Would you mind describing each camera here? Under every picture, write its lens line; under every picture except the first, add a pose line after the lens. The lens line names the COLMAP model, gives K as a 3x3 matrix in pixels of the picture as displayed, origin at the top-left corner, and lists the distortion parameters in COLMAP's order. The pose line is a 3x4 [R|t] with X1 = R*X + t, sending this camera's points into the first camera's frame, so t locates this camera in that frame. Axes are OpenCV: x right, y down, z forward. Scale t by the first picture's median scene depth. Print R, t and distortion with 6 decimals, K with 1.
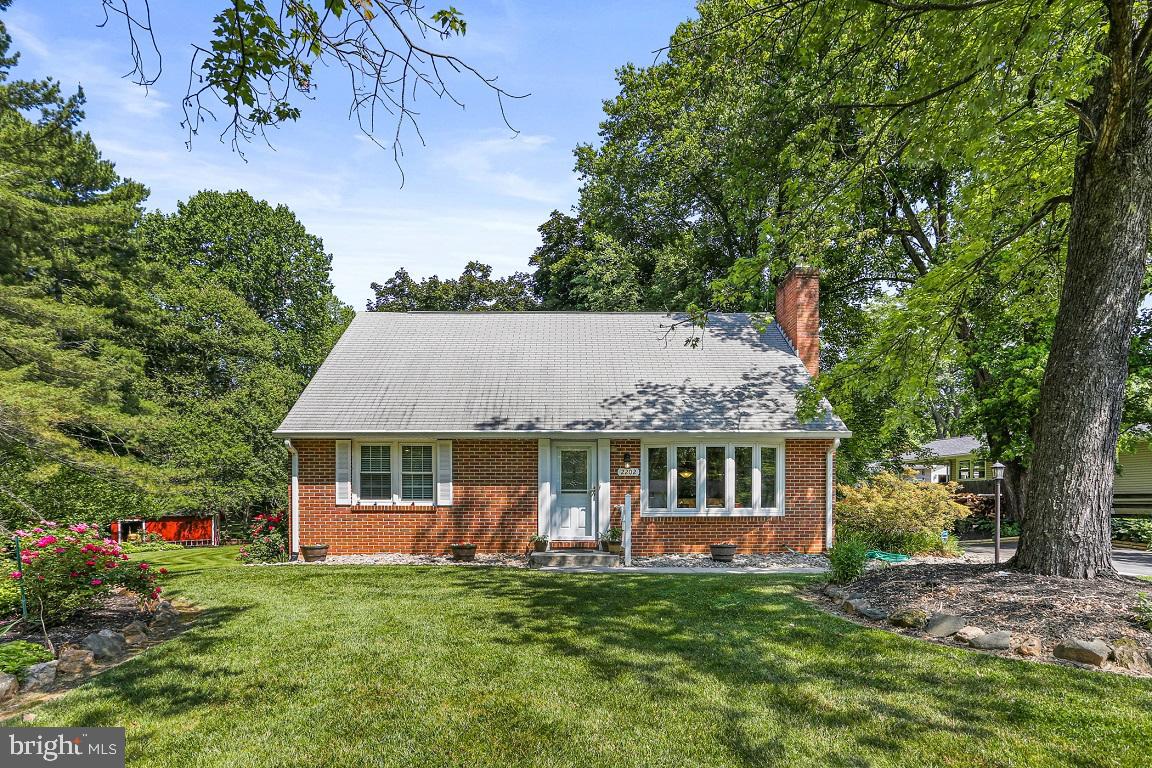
lens RADIAL K [[567.4, 0, 561.3], [0, 567.4, 373.5], [0, 0, 1]] dist [-0.041876, 0.026444]
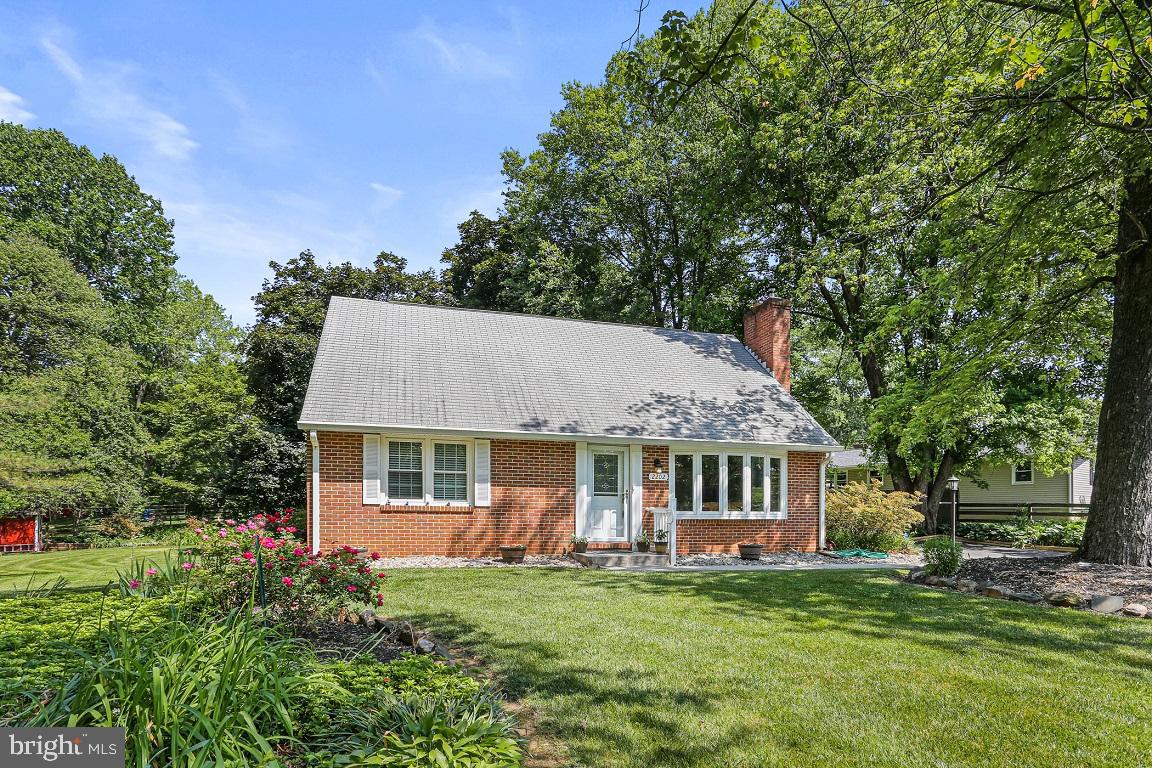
lens RADIAL K [[562.8, 0, 571.7], [0, 562.8, 372.1], [0, 0, 1]] dist [-0.043499, 0.029075]
pose [[0.967033, 0.071094, 0.244527, -0.305610], [-0.068563, 0.997469, -0.018857, 0.009754], [-0.245248, 0.001470, 0.969459, 0.021748]]
